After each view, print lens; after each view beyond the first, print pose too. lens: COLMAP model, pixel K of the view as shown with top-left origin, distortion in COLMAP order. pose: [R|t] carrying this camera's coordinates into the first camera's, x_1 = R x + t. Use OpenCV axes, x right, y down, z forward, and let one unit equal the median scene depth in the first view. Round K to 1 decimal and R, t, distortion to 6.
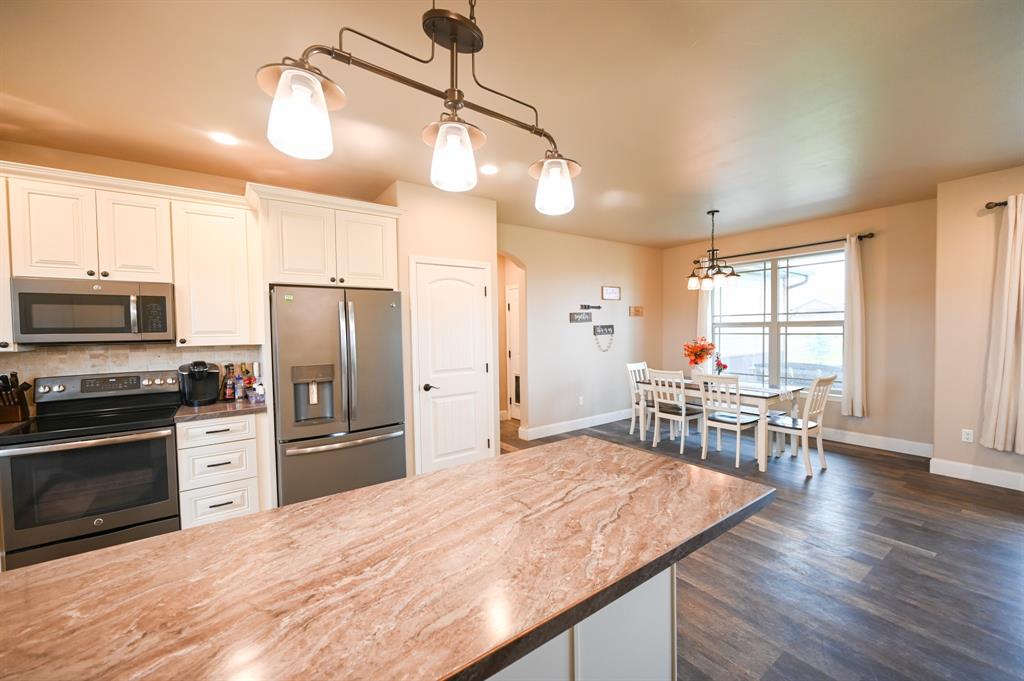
lens RADIAL K [[401.9, 0, 513.4], [0, 401.9, 341.0], [0, 0, 1]] dist [-0.001178, -0.000042]
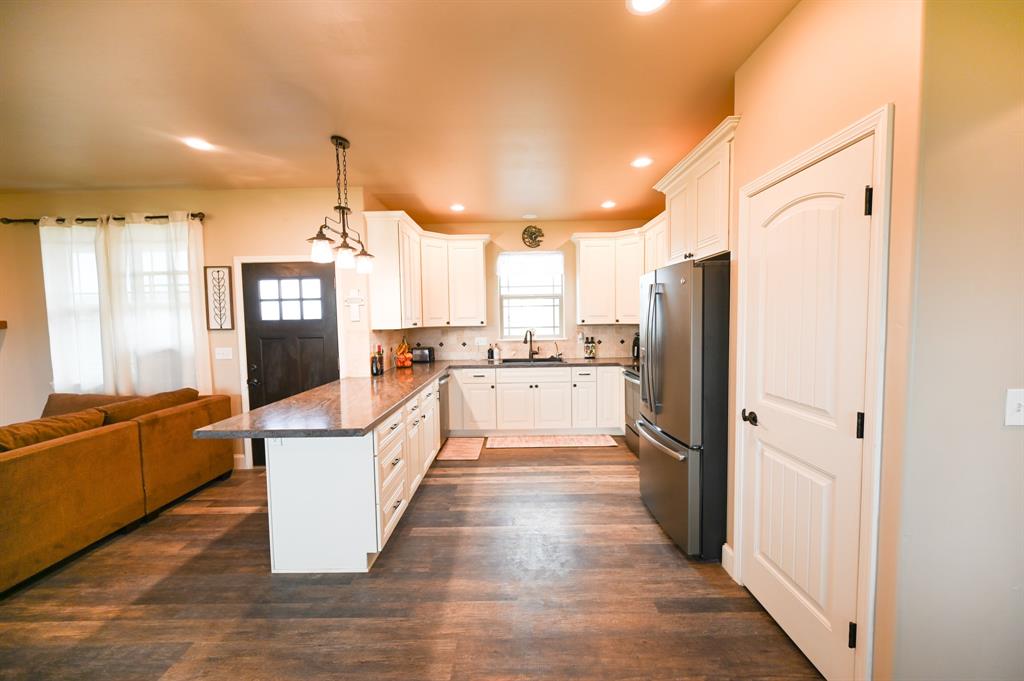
lens RADIAL K [[401.9, 0, 513.6], [0, 401.9, 343.0], [0, 0, 1]] dist [-0.001178, -0.000042]
pose [[-0.584805, 0.075635, -0.807640, 0.455740], [0.001328, 0.995731, 0.092288, -0.043660], [0.811173, 0.052898, -0.582409, 1.136429]]
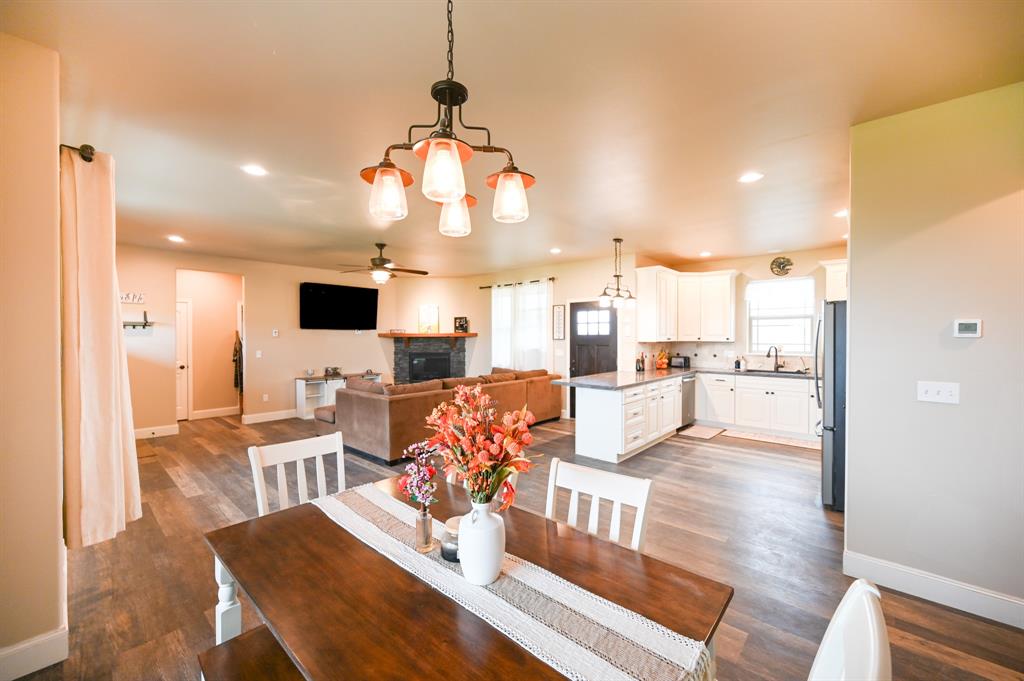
lens RADIAL K [[401.9, 0, 513.6], [0, 401.9, 338.2], [0, 0, 1]] dist [-0.001178, -0.000042]
pose [[-0.975379, 0.018636, -0.219745, 0.709568], [0.009588, 0.999065, 0.042168, -0.074048], [0.220325, 0.039023, -0.974646, 1.791553]]
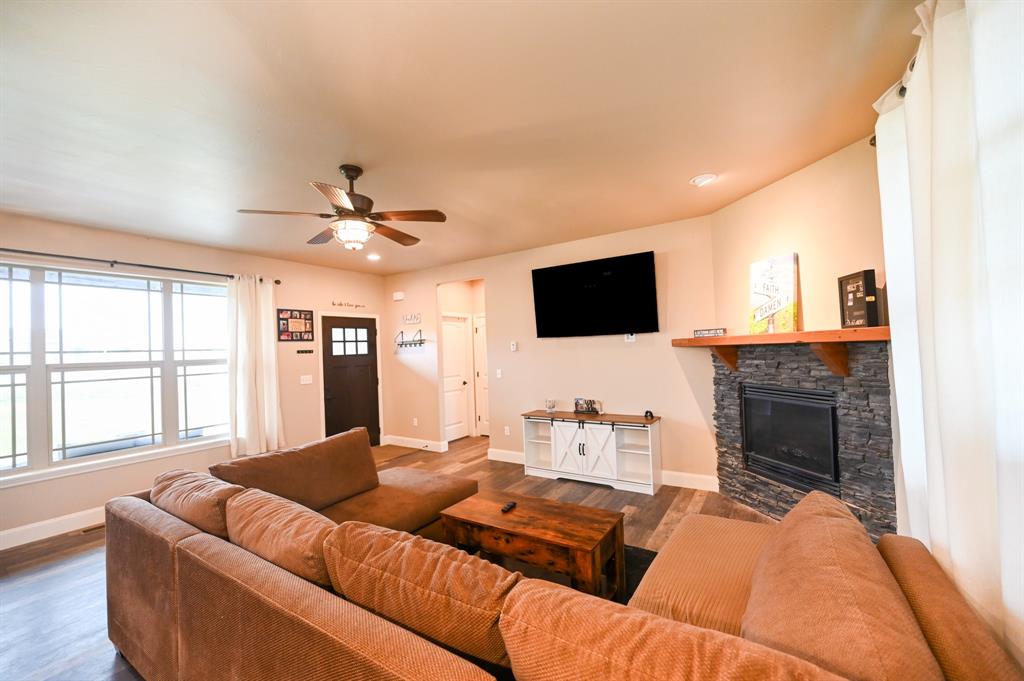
lens RADIAL K [[401.9, 0, 516.0], [0, 401.9, 342.0], [0, 0, 1]] dist [-0.001178, -0.000042]
pose [[-0.369593, 0.045511, 0.928079, 0.010410], [0.072420, 0.997173, -0.020059, -0.007464], [-0.926367, 0.059798, -0.371843, 0.046710]]
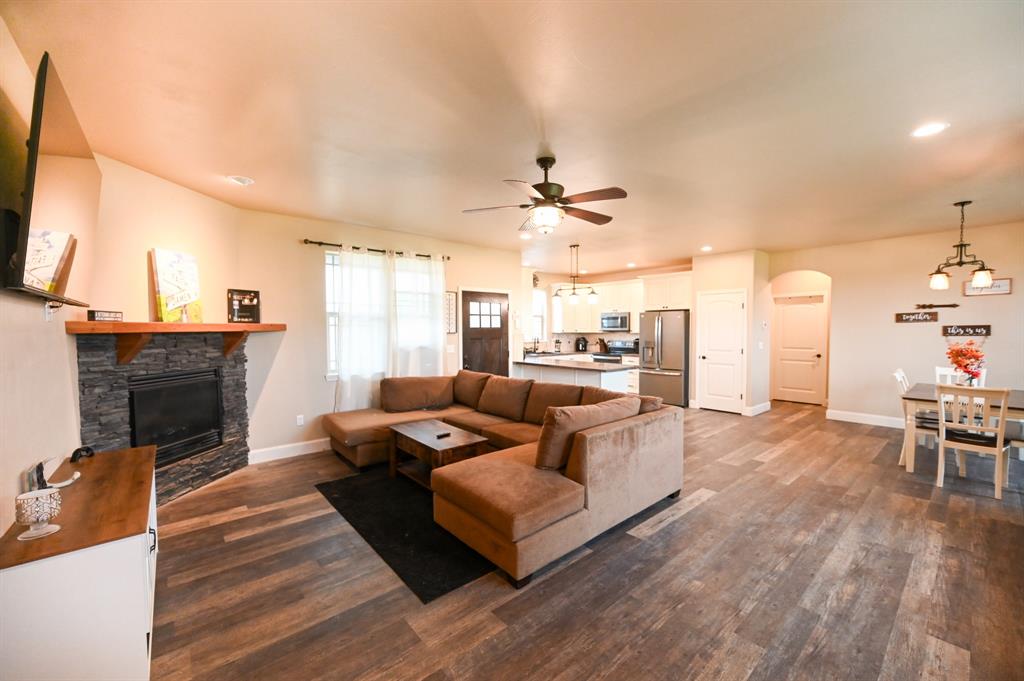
lens RADIAL K [[401.9, 0, 517.2], [0, 401.9, 346.6], [0, 0, 1]] dist [-0.001178, -0.000042]
pose [[0.095261, 0.059501, -0.993672, 1.793042], [-0.029042, 0.997953, 0.056973, -0.025637], [0.995029, 0.023431, 0.096794, -0.110249]]
